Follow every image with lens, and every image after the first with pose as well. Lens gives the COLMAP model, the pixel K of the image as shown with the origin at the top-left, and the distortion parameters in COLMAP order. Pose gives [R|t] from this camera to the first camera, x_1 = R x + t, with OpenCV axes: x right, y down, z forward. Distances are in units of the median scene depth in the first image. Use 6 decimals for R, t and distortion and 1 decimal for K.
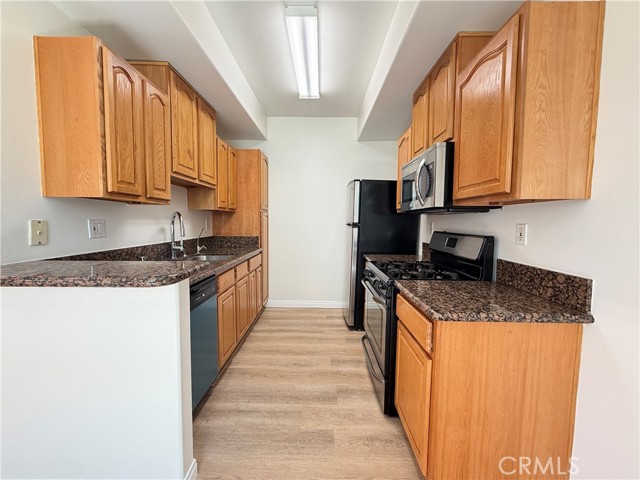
lens RADIAL K [[270.7, 0, 320.0], [0, 270.7, 240.0], [0, 0, 1]] dist [-0.001197, -0.000180]
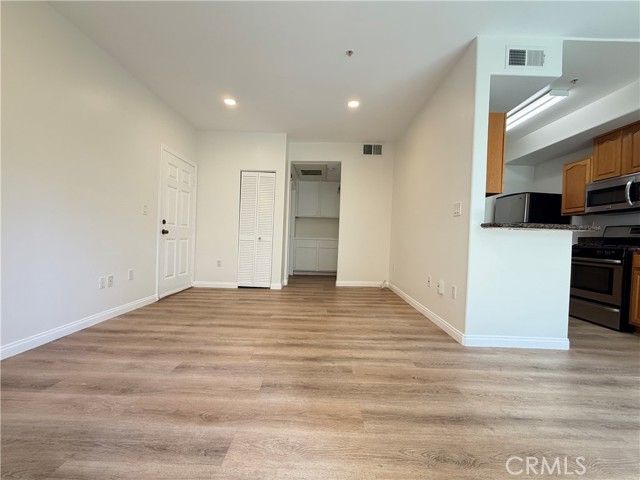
lens RADIAL K [[270.7, 0, 320.0], [0, 270.7, 240.0], [0, 0, 1]] dist [-0.001197, -0.000180]
pose [[0.999531, 0.030343, -0.004228, -1.187286], [-0.030547, 0.997603, -0.062092, 0.187876], [0.002334, 0.062192, 0.998061, -0.512274]]
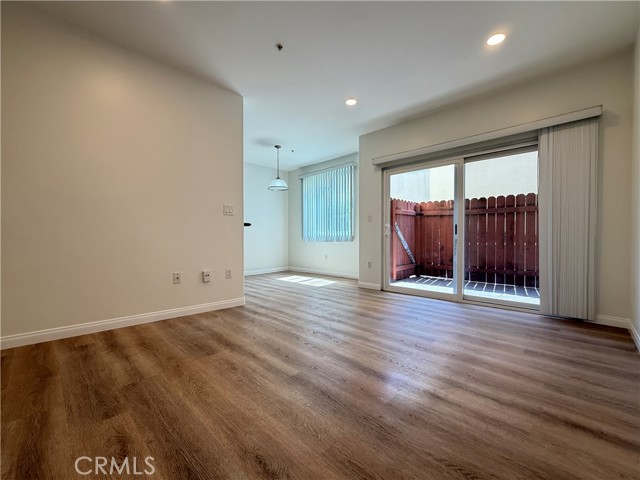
lens RADIAL K [[270.7, 0, 320.0], [0, 270.7, 240.0], [0, 0, 1]] dist [-0.001197, -0.000180]
pose [[-0.720547, -0.010157, 0.693331, -1.980991], [0.043411, 0.997270, 0.059725, 0.073454], [-0.692045, 0.073133, -0.718140, 1.287698]]
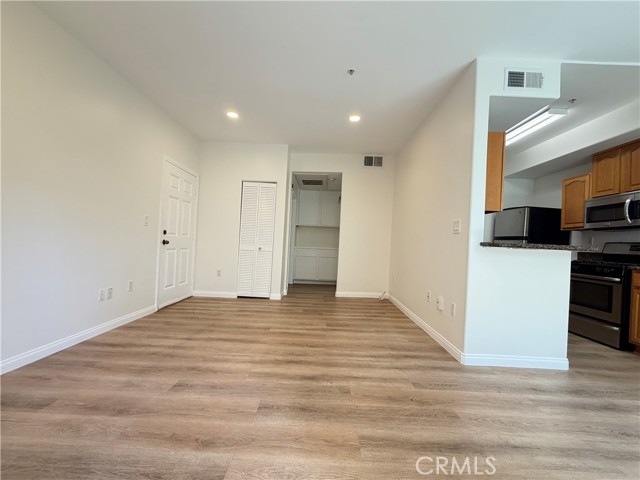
lens RADIAL K [[270.7, 0, 320.0], [0, 270.7, 240.0], [0, 0, 1]] dist [-0.001197, -0.000180]
pose [[0.999064, 0.042816, -0.006096, -1.186410], [-0.043170, 0.995744, -0.081432, 0.146511], [0.002583, 0.081619, 0.996660, -0.519811]]
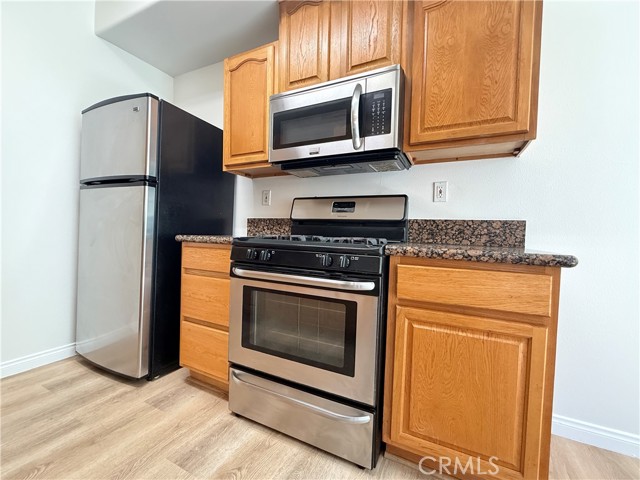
lens RADIAL K [[270.7, 0, 320.0], [0, 270.7, 240.0], [0, 0, 1]] dist [-0.001197, -0.000180]
pose [[0.437279, -0.023013, 0.899031, -0.256455], [0.040296, 0.999170, 0.005976, 0.088289], [-0.898423, 0.033614, 0.437843, 0.607244]]
